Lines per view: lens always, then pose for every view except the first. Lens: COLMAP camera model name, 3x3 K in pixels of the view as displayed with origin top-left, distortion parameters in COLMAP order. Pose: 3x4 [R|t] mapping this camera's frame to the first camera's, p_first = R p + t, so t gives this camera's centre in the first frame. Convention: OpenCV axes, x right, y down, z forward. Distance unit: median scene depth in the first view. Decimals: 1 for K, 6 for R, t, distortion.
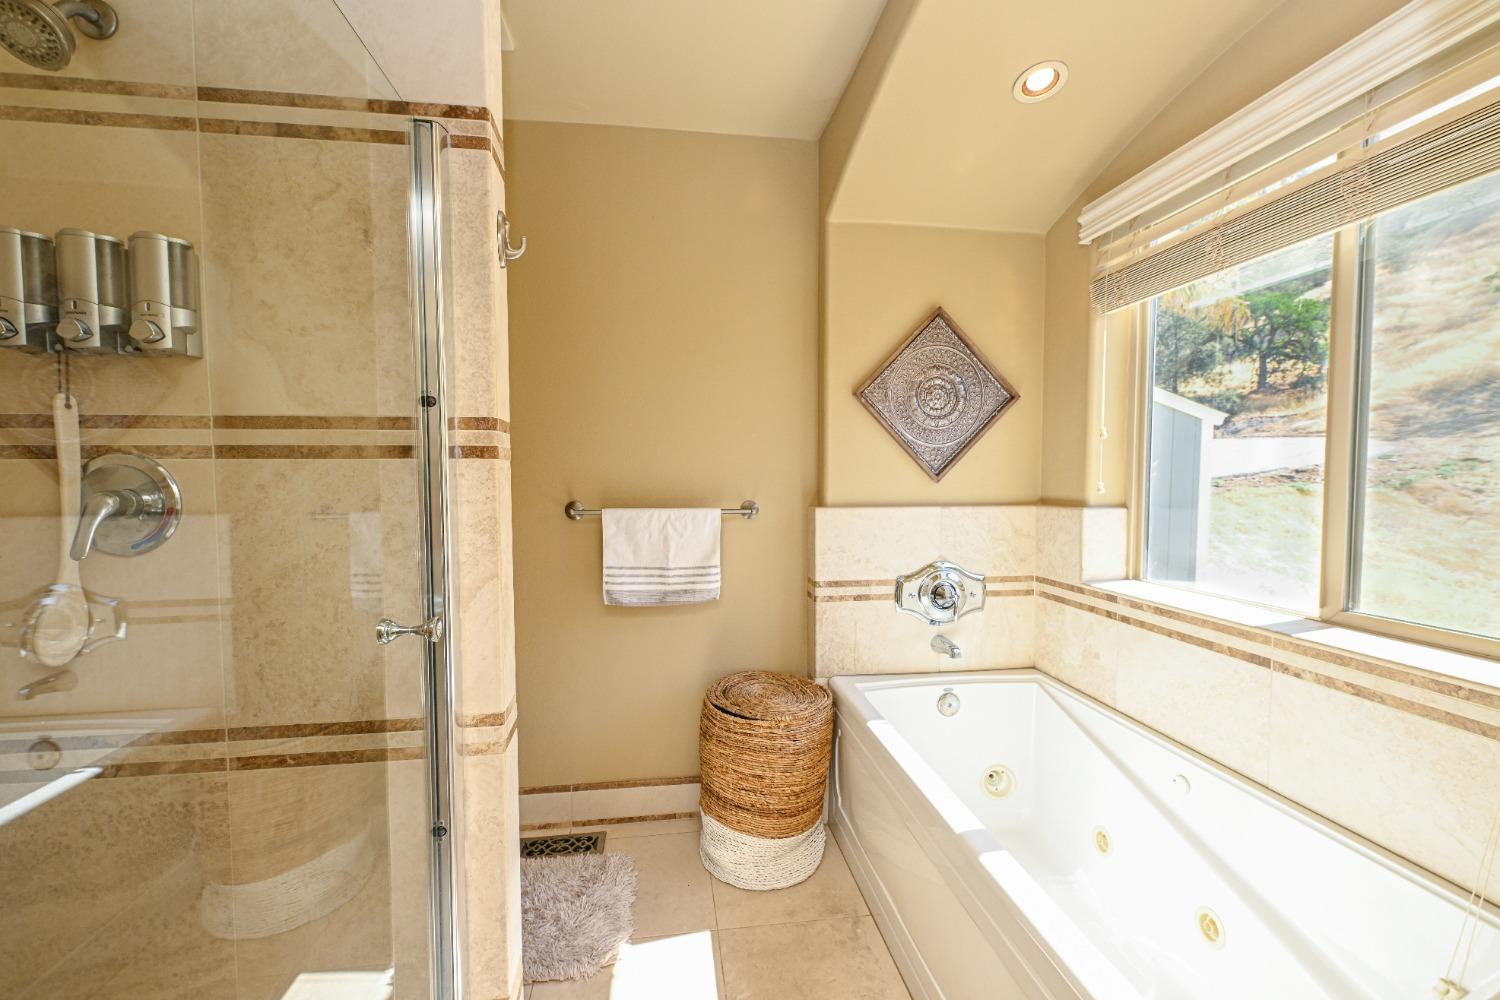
lens RADIAL K [[585.6, 0, 746.2], [0, 585.6, 503.0], [0, 0, 1]] dist [0.007597, -0.000065]
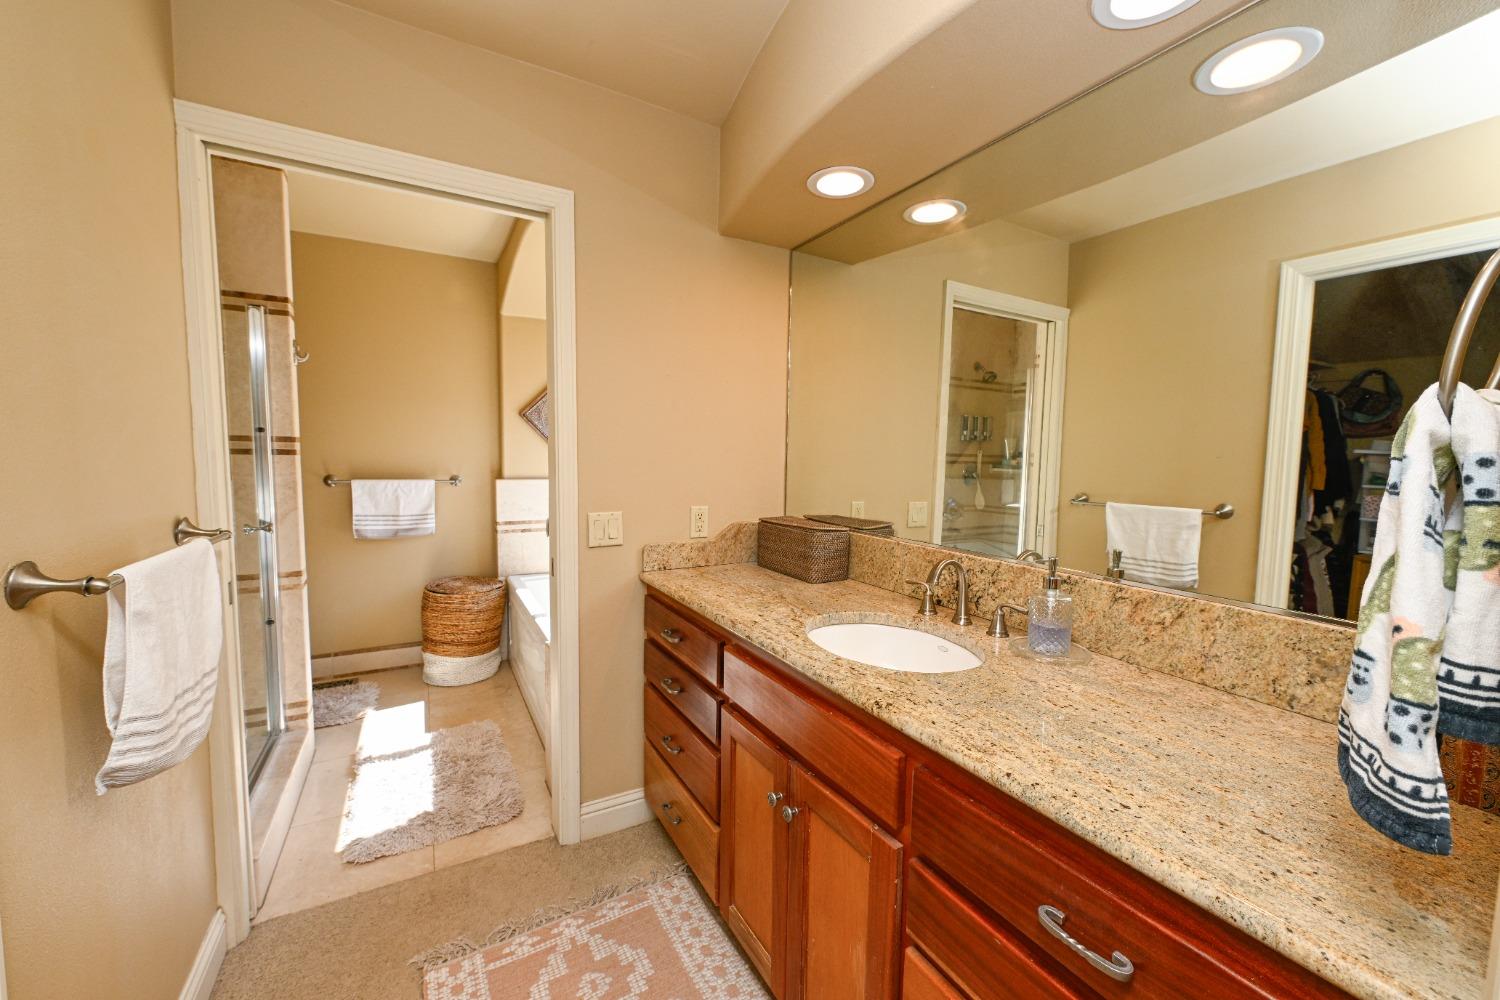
lens RADIAL K [[585.6, 0, 749.6], [0, 585.6, 501.4], [0, 0, 1]] dist [0.007597, -0.000065]
pose [[0.935616, -0.010095, 0.352876, 0.212606], [-0.003871, 0.999238, 0.038850, 0.002915], [-0.352999, -0.037715, 0.934863, -0.917917]]
